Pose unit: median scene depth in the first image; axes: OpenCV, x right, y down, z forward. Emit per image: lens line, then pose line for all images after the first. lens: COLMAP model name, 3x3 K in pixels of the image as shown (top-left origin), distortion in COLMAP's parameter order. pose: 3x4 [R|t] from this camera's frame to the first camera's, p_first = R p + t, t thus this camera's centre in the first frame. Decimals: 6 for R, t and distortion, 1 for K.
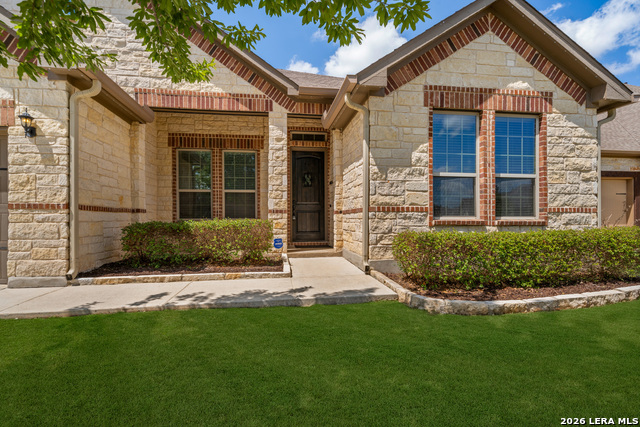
lens RADIAL K [[332.2, 0, 321.0], [0, 332.2, 219.6], [0, 0, 1]] dist [-0.001167, -0.000486]
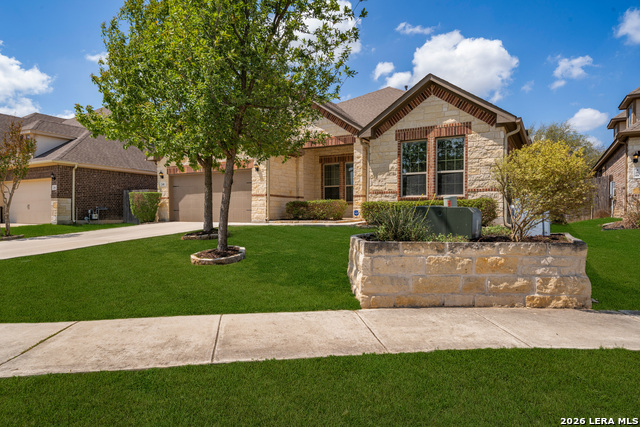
lens RADIAL K [[373.6, 0, 321.0], [0, 373.6, 213.3], [0, 0, 1]] dist [-0.001437, 0.000142]
pose [[0.791208, 0.002827, -0.611540, 1.284460], [-0.003053, 0.999995, 0.000672, 0.093362], [0.611539, 0.001336, 0.791213, -1.020212]]
